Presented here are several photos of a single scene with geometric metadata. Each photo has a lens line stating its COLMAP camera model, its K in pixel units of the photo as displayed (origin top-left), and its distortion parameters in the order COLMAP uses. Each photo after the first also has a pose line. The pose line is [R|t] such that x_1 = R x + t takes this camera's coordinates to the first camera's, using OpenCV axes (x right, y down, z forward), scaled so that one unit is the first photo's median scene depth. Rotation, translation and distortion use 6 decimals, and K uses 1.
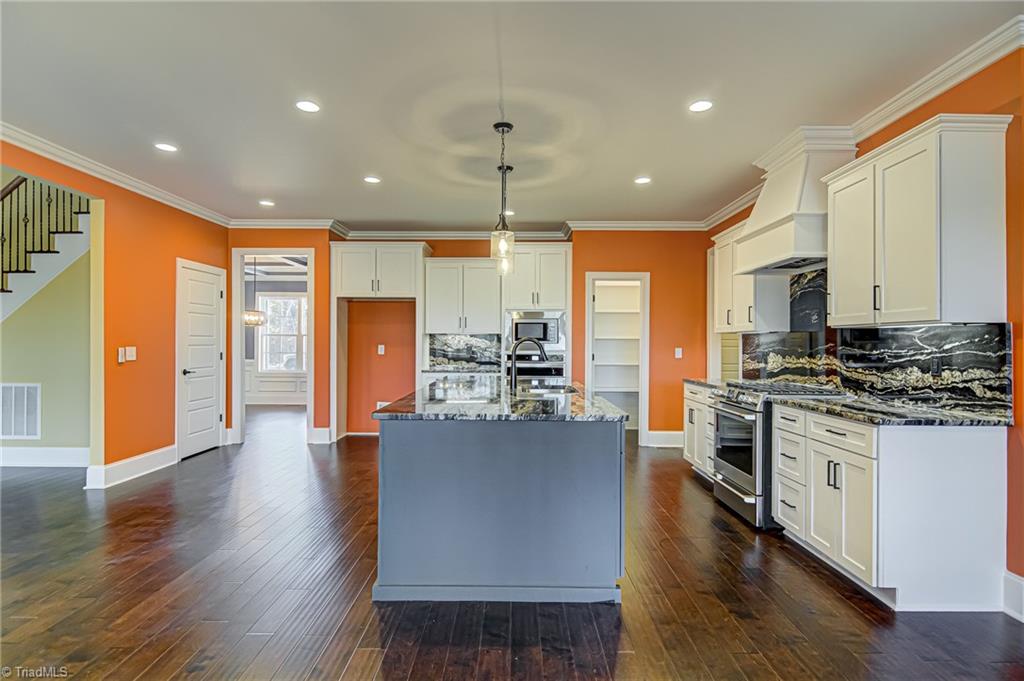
lens RADIAL K [[543.4, 0, 507.2], [0, 543.4, 361.8], [0, 0, 1]] dist [0.003968, -0.001380]
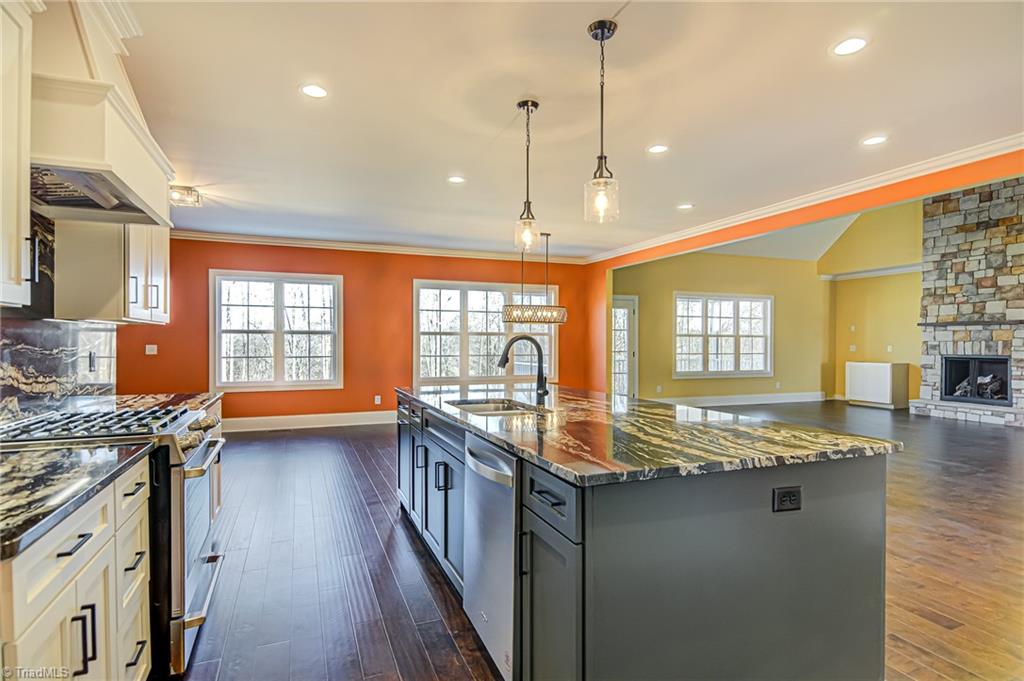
lens RADIAL K [[532.3, 0, 510.8], [0, 532.3, 342.7], [0, 0, 1]] dist [0.021485, -0.020574]
pose [[-0.923078, -0.005352, -0.384576, 0.351670], [-0.019288, 0.999289, 0.032389, -0.060062], [0.384130, 0.037316, -0.922525, 1.769628]]
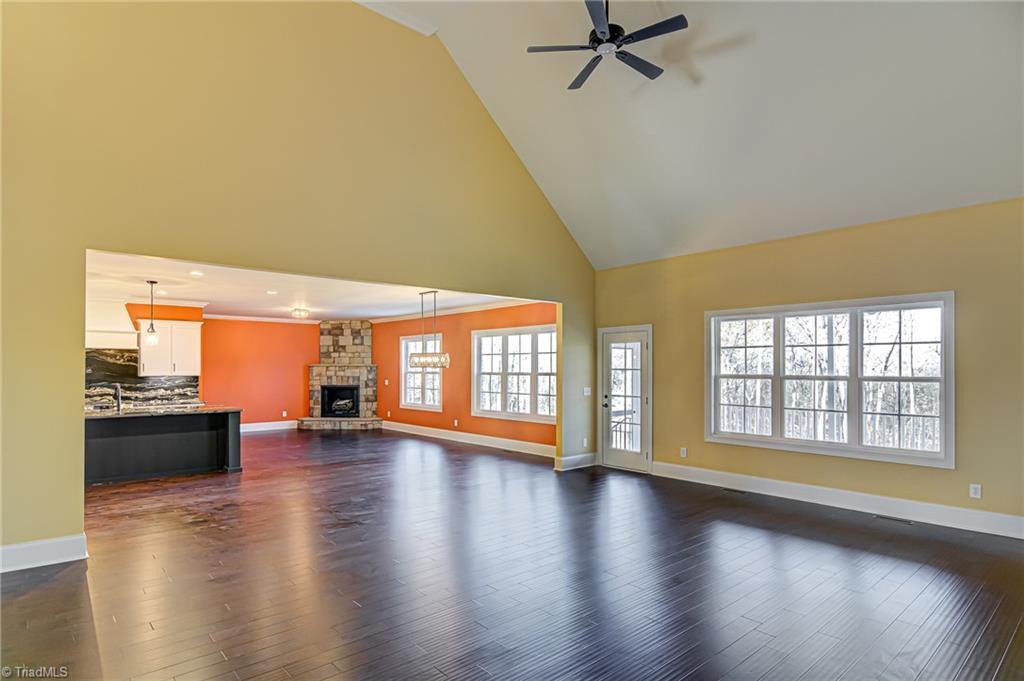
lens RADIAL K [[543.4, 0, 507.2], [0, 543.4, 361.8], [0, 0, 1]] dist [0.003968, -0.001380]
pose [[-0.669560, 0.004013, 0.742747, -2.393832], [0.023969, 0.999581, 0.016207, -0.123766], [-0.742371, 0.028655, -0.669376, 1.340133]]
